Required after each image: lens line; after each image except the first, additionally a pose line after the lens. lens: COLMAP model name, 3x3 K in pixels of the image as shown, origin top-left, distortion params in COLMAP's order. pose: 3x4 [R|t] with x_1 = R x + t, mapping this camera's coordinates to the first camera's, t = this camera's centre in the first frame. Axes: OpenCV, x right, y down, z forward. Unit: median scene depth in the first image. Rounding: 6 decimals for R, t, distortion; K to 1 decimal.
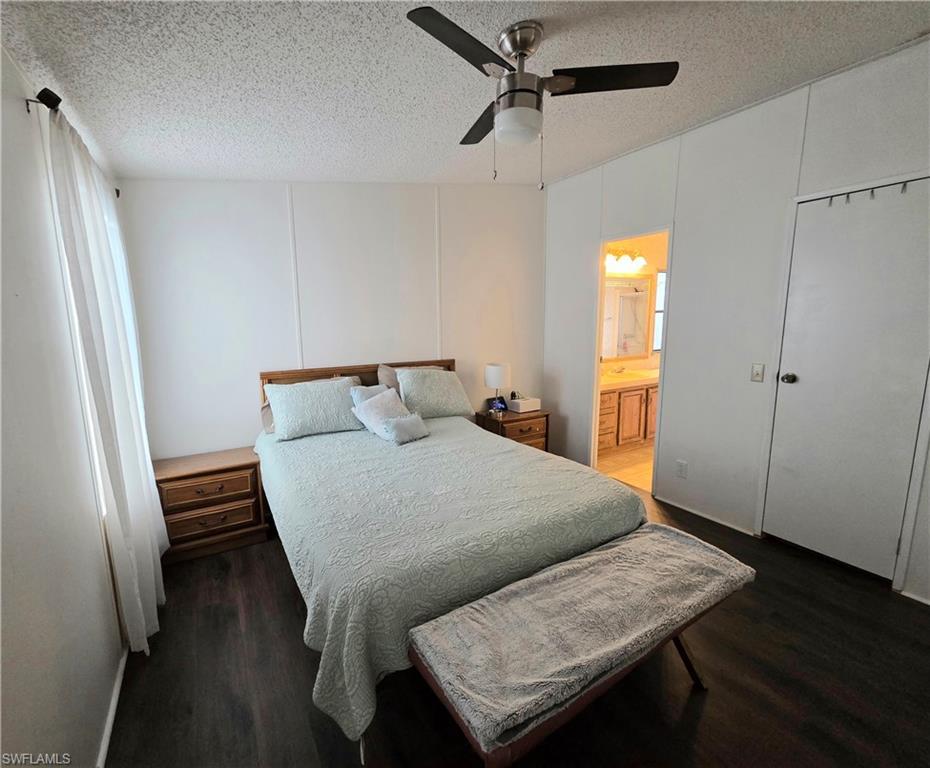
lens RADIAL K [[418.8, 0, 465.0], [0, 418.8, 384.0], [0, 0, 1]] dist [-0.000027, -0.000007]
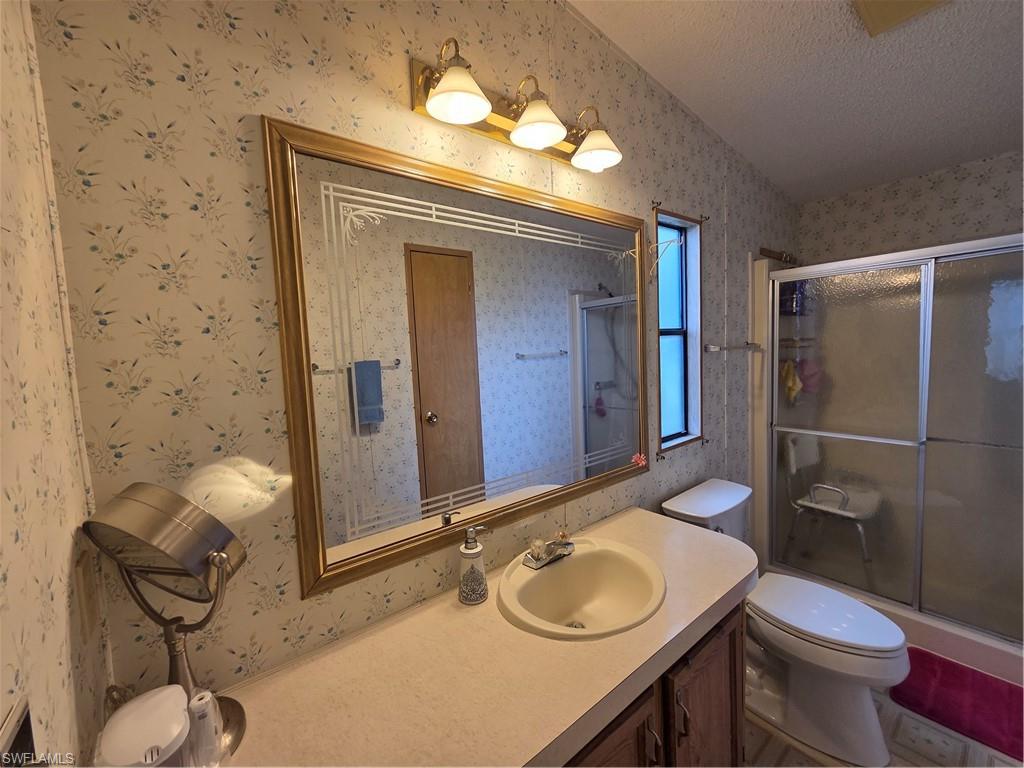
lens RADIAL K [[419.8, 0, 506.9], [0, 419.8, 382.7], [0, 0, 1]] dist [0.001854, -0.000021]
pose [[0.993813, -0.042204, 0.102735, 0.284586], [0.050664, 0.995410, -0.081186, -0.106757], [-0.098837, 0.085888, 0.991390, 0.655151]]
